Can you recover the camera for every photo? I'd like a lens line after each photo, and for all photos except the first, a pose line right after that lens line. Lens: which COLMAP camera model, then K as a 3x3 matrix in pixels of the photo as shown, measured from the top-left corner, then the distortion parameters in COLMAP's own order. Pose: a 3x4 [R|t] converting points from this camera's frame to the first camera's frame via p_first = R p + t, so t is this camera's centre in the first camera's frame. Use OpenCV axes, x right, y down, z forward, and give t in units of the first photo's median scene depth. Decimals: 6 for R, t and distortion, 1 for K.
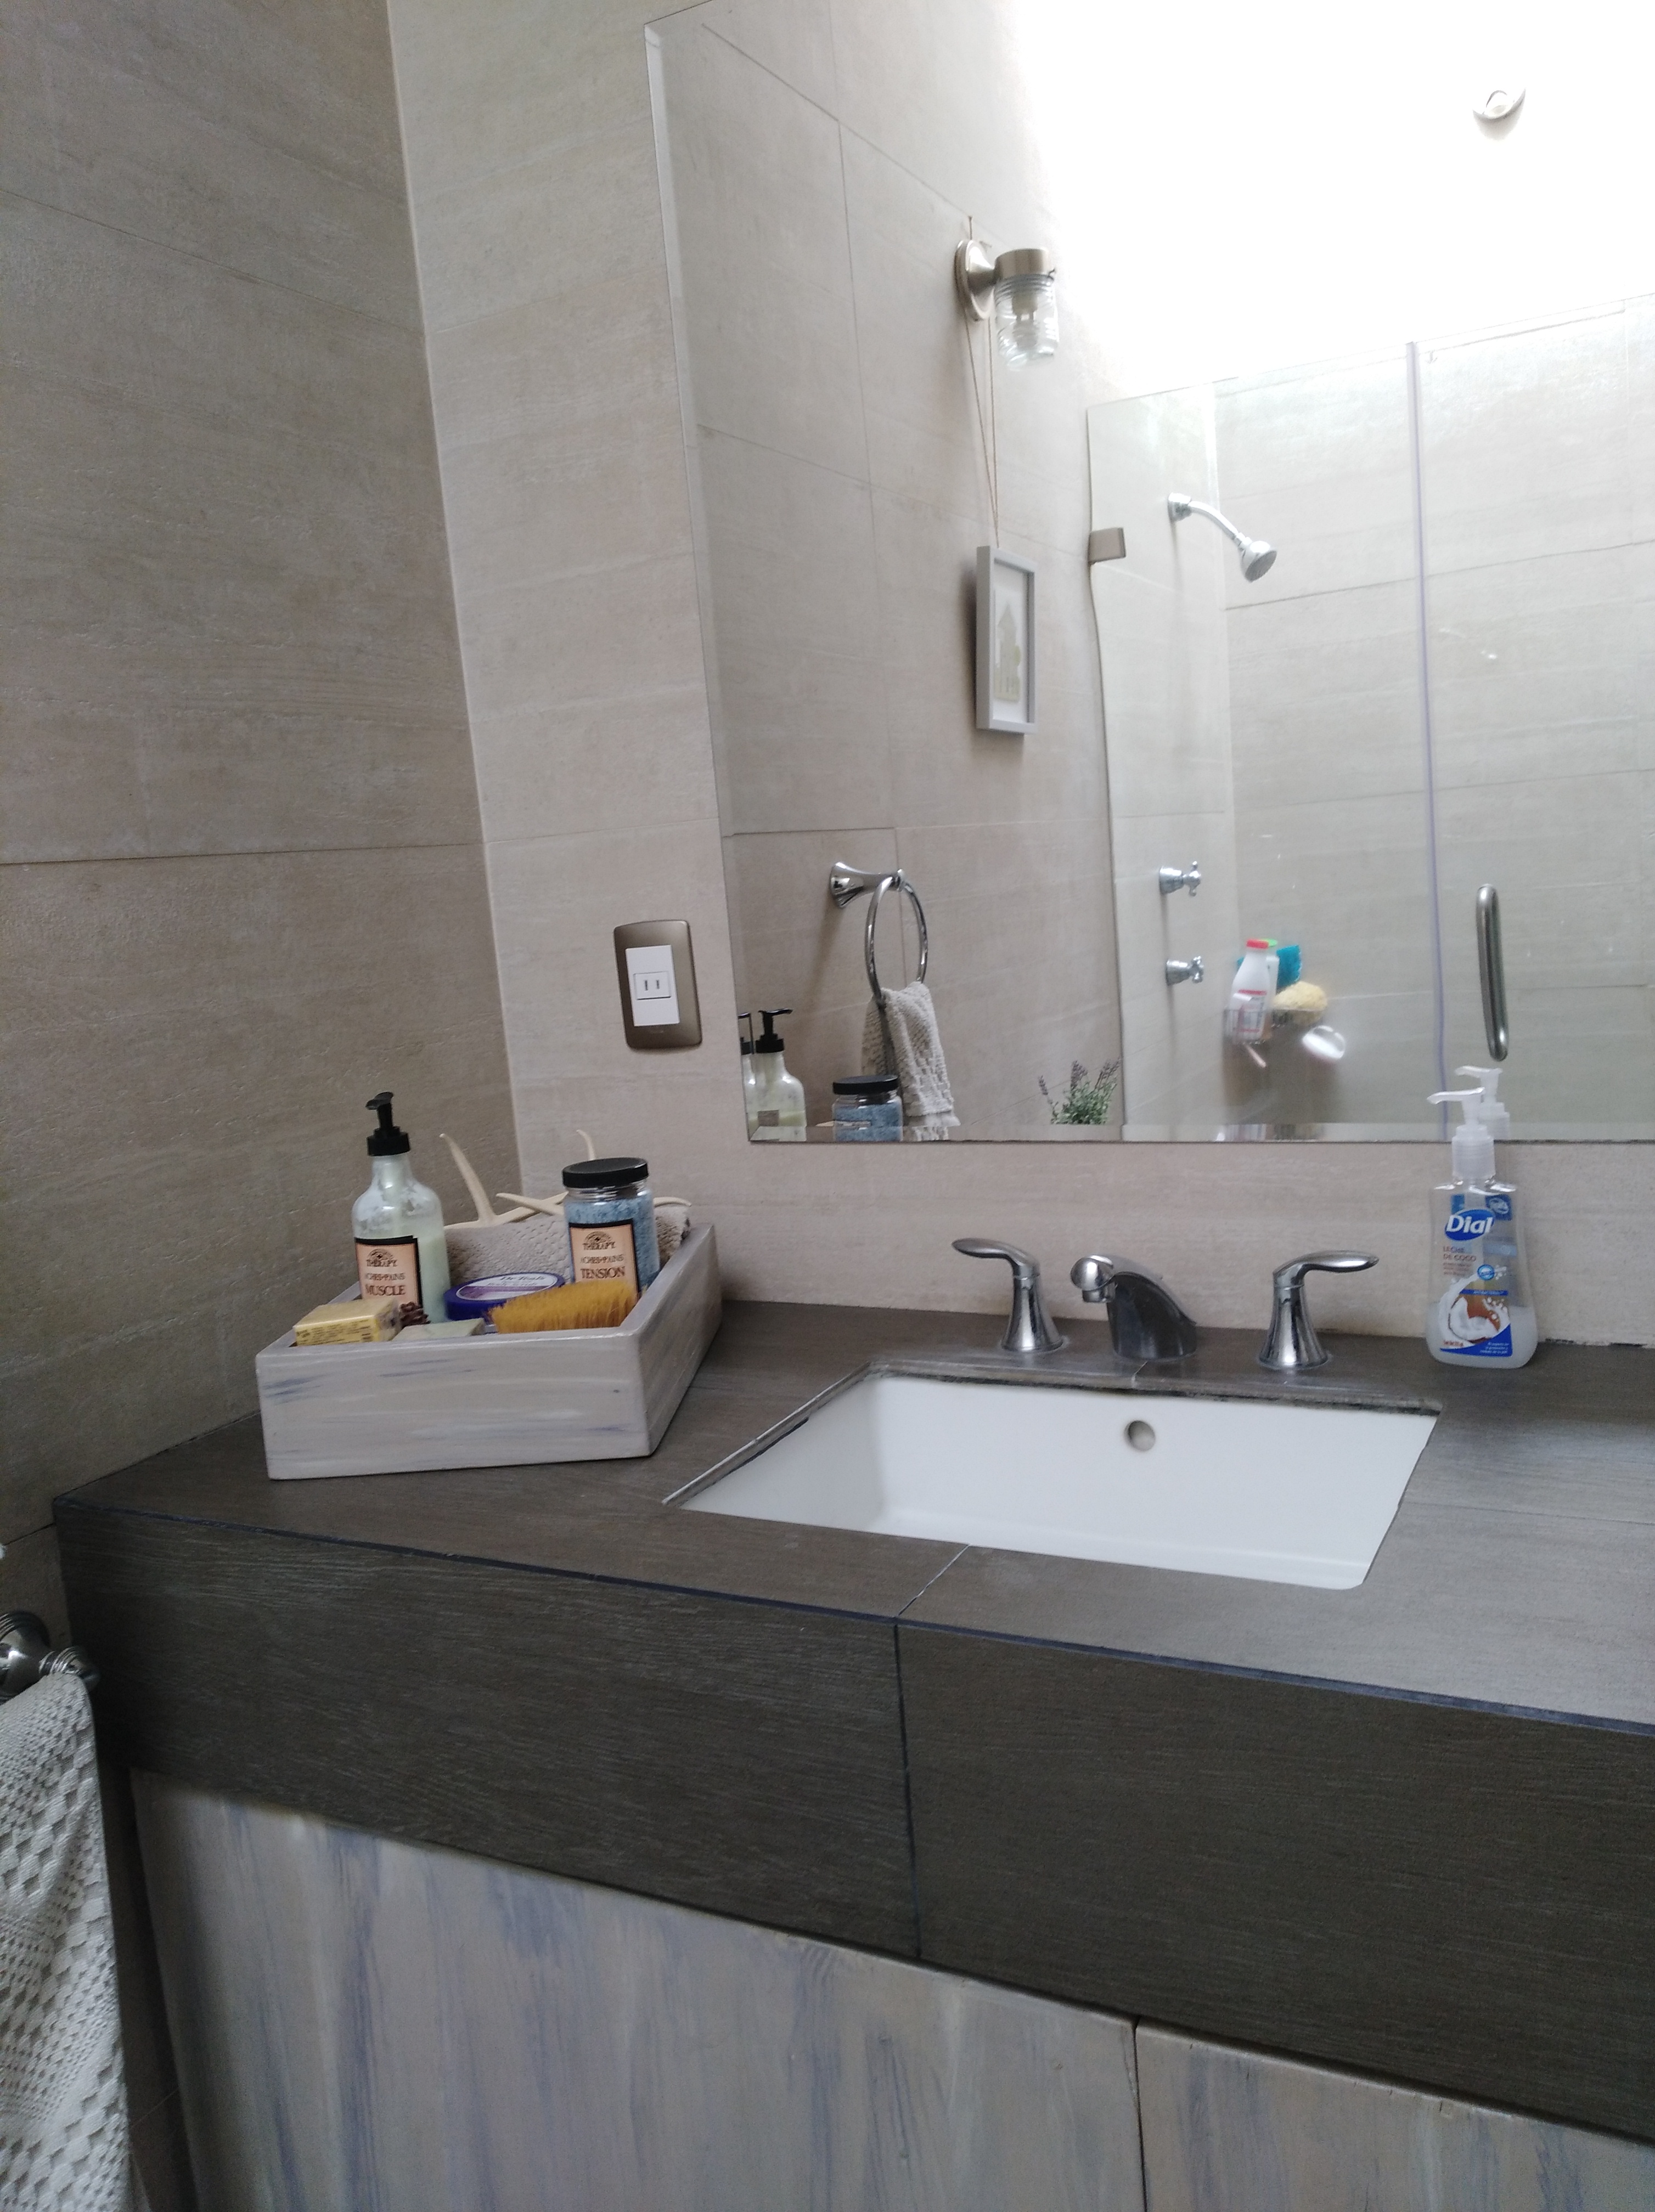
lens RADIAL K [[1697.9, 0, 825.9], [0, 1697.9, 1110.5], [0, 0, 1]] dist [-0.009376, 0.004612]
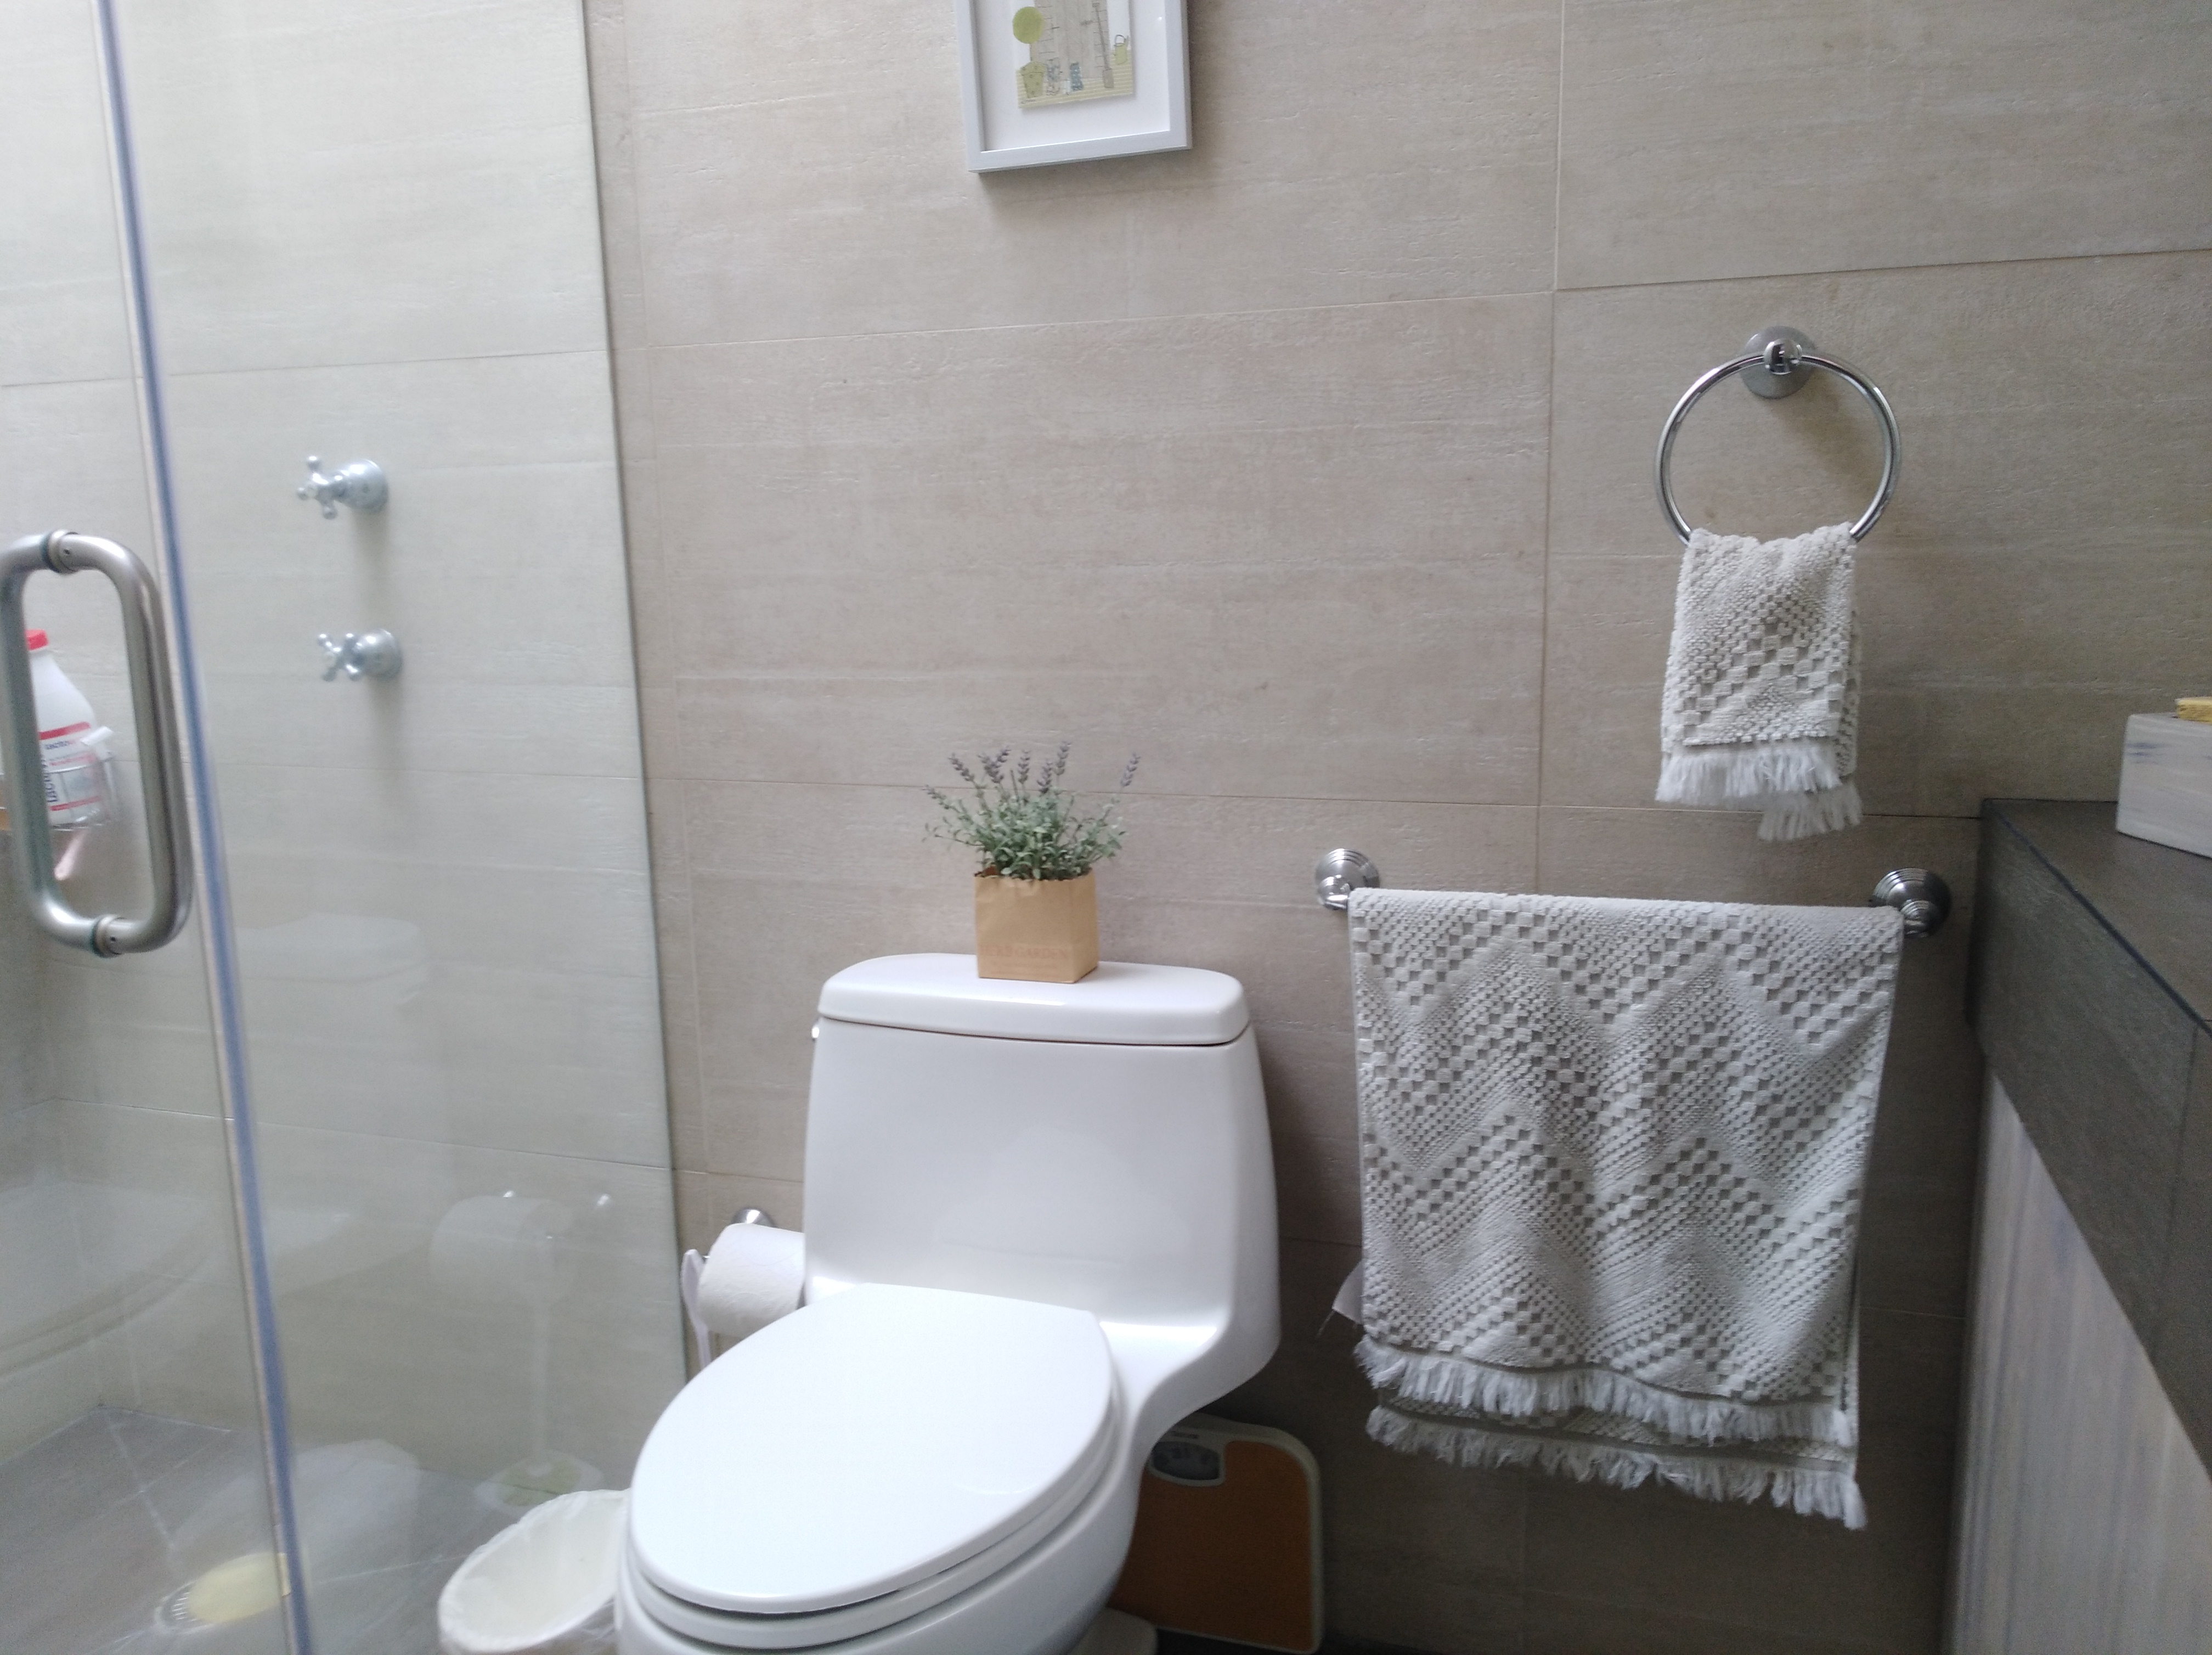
lens RADIAL K [[1697.9, 0, 1103.3], [0, 1697.9, 821.7], [0, 0, 1]] dist [-0.009376, 0.004612]
pose [[0.183646, 0.268369, -0.945649, 0.641301], [-0.128510, 0.960309, 0.247573, 0.027462], [0.974556, 0.076059, 0.210845, 0.139570]]
